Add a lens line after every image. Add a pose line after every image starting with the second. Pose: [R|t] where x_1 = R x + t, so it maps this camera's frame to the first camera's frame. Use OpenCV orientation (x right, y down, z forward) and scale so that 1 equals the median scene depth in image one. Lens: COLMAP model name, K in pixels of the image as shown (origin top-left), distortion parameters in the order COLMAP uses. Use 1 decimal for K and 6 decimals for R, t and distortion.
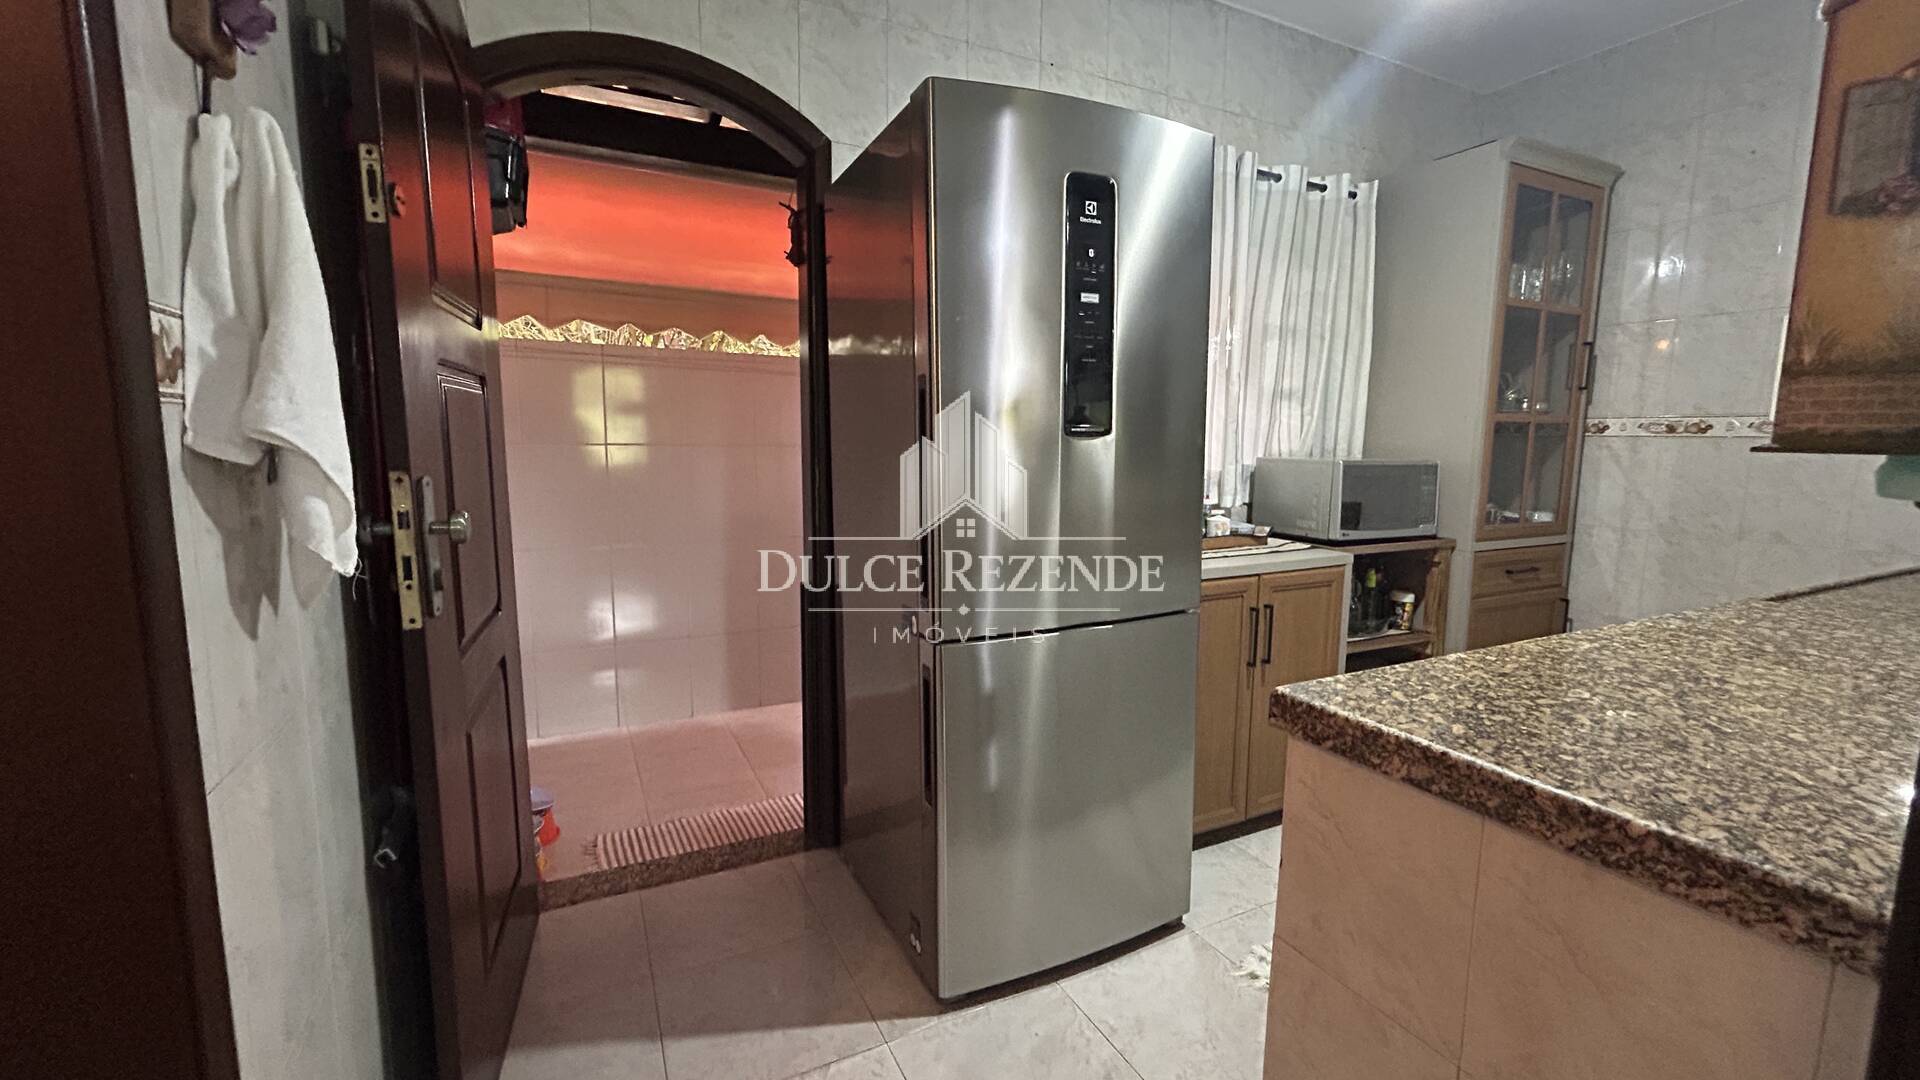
lens RADIAL K [[774.9, 0, 968.2], [0, 774.9, 536.6], [0, 0, 1]] dist [-0.000831, 0.000504]
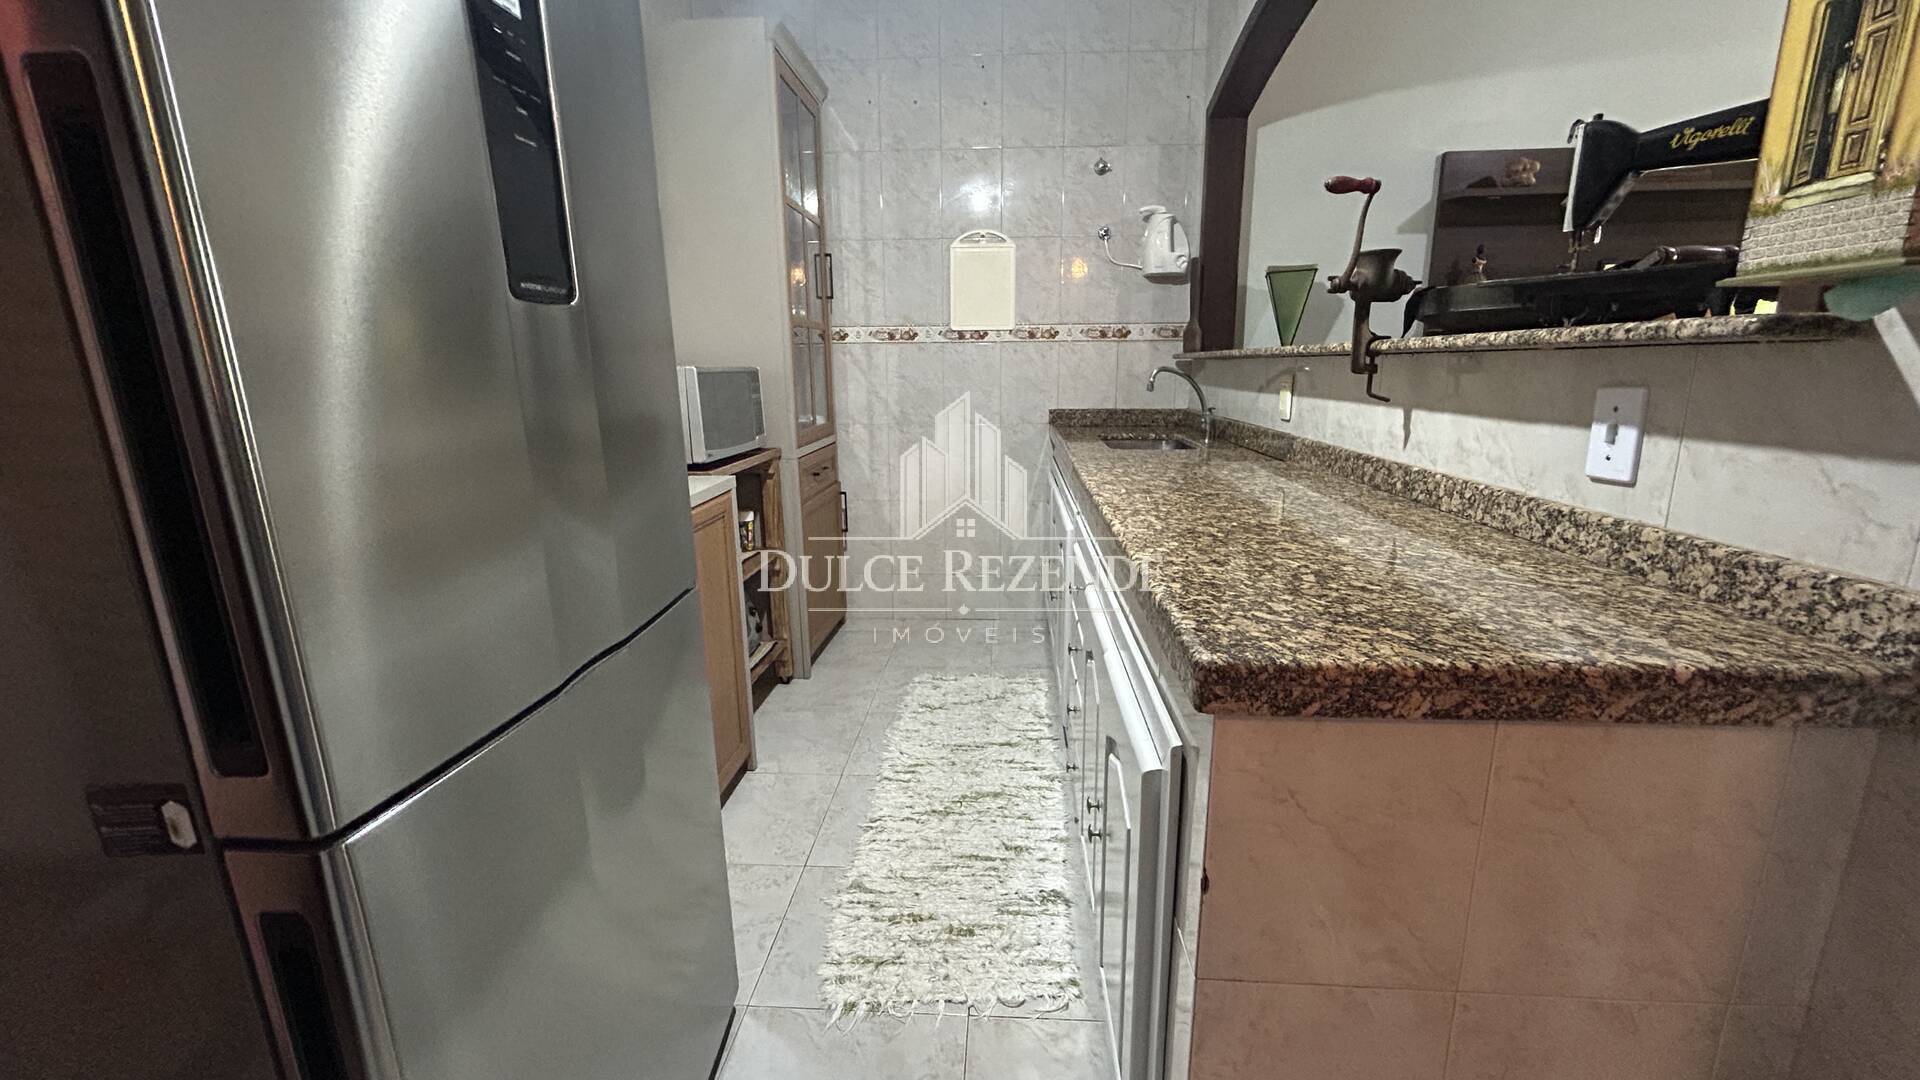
lens RADIAL K [[774.9, 0, 960.9], [0, 774.9, 535.4], [0, 0, 1]] dist [-0.000831, 0.000504]
pose [[0.513665, -0.202300, 0.833800, -0.282266], [0.126571, 0.979040, 0.159564, -0.049899], [-0.848603, 0.023573, 0.528504, 0.901847]]
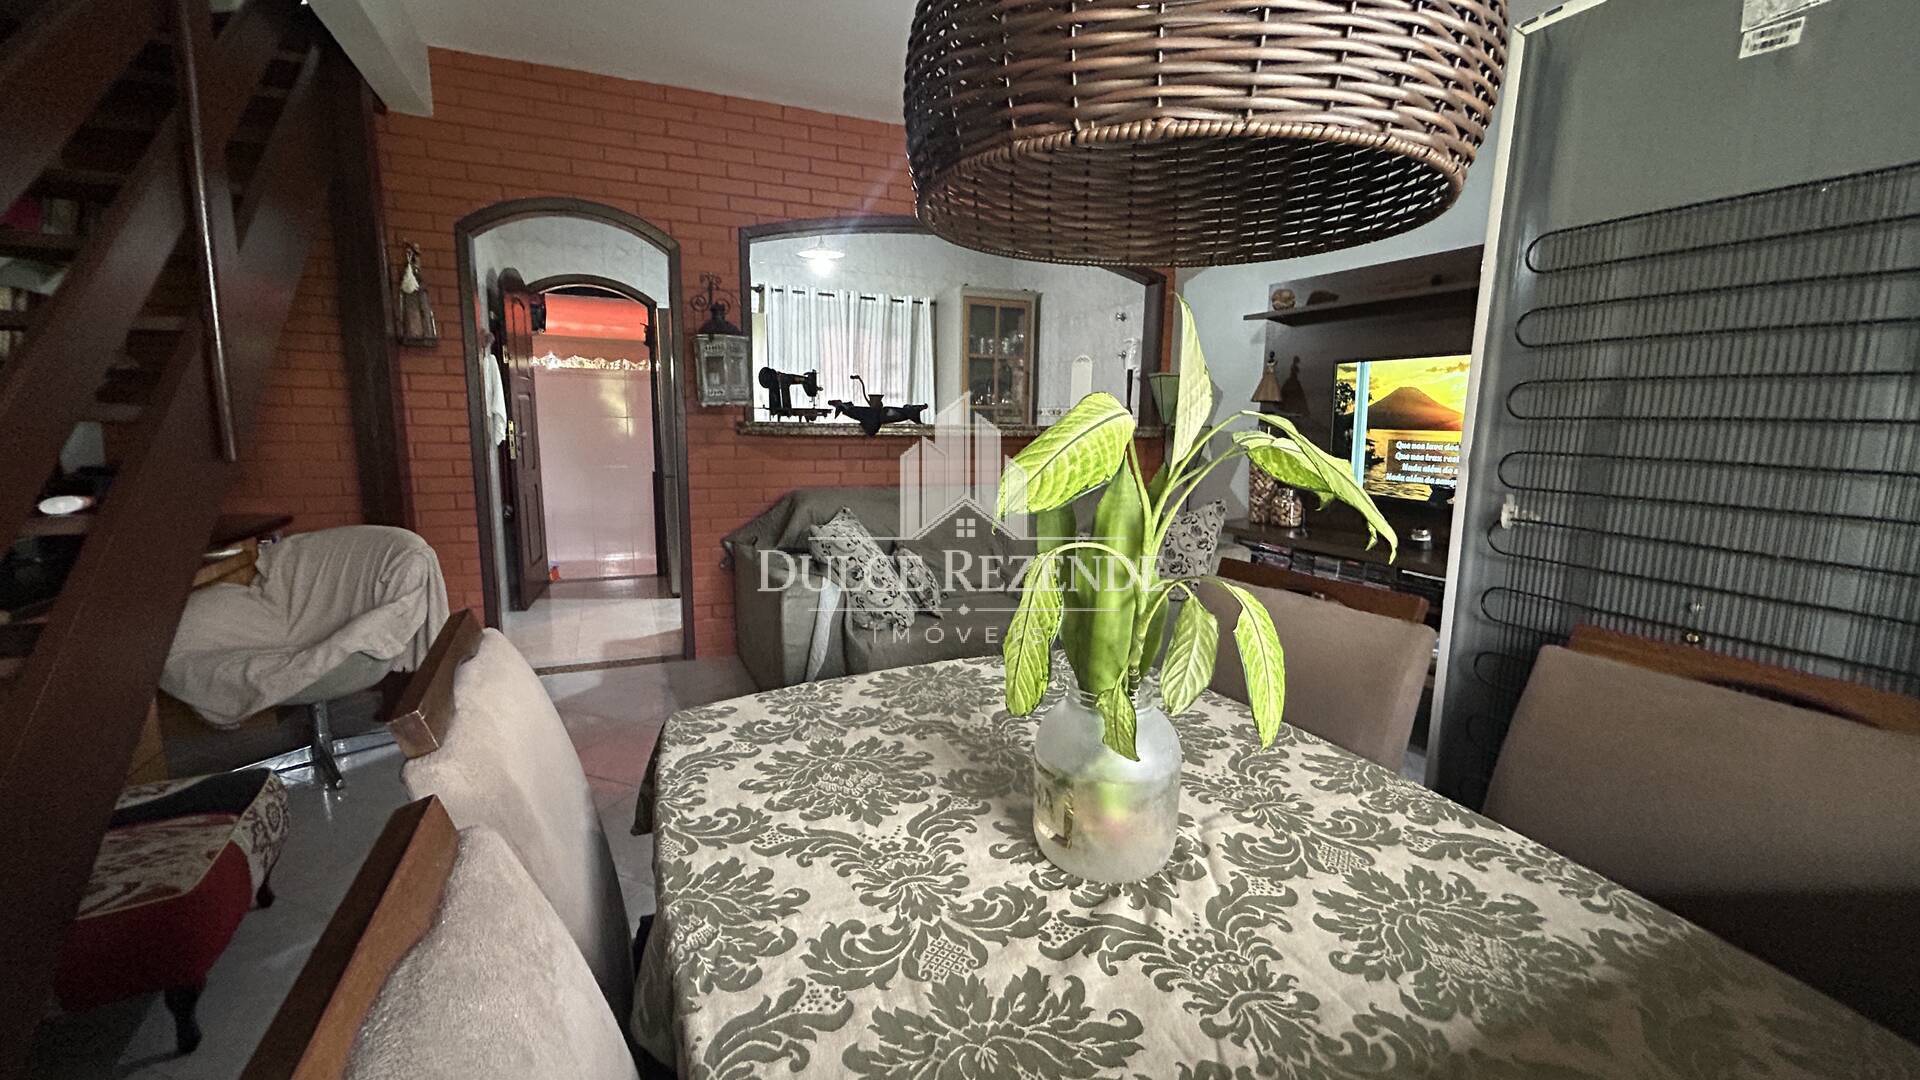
lens RADIAL K [[774.9, 0, 963.9], [0, 774.9, 536.9], [0, 0, 1]] dist [-0.000831, 0.000504]
pose [[0.998904, 0.012964, -0.044985, 2.363885], [-0.011925, 0.999658, 0.023275, 0.516008], [0.045272, -0.022713, 0.998716, -3.813939]]
